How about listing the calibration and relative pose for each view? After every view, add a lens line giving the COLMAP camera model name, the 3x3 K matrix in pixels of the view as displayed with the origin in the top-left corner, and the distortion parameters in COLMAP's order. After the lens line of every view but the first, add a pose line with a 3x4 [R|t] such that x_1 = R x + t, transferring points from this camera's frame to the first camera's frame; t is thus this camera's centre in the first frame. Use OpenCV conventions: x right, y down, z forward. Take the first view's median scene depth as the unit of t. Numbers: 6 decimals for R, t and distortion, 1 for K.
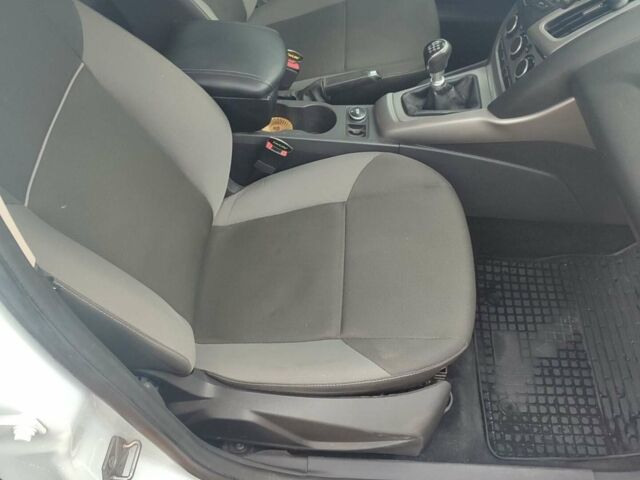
lens RADIAL K [[581.2, 0, 320.0], [0, 581.2, 240.0], [0, 0, 1]] dist [-0.005528, -0.003802]
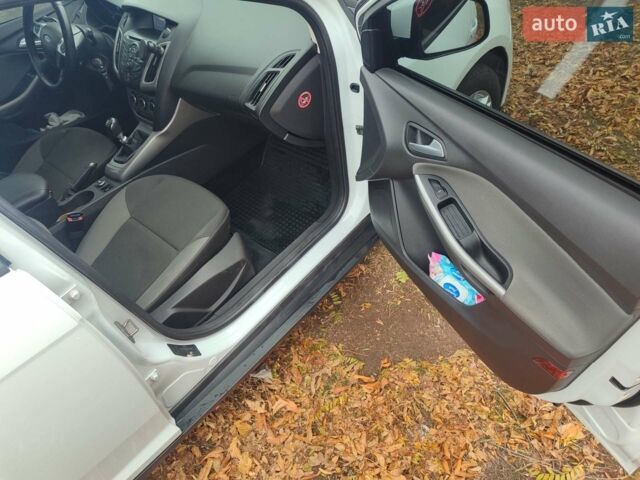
lens RADIAL K [[438.4, 0, 320.0], [0, 438.4, 240.0], [0, 0, 1]] dist [0.000242, 0.000408]
pose [[0.603223, -0.637582, 0.479178, -0.295470], [0.721565, 0.692230, 0.012707, 0.386289], [-0.339803, 0.338093, 0.877626, -0.350215]]
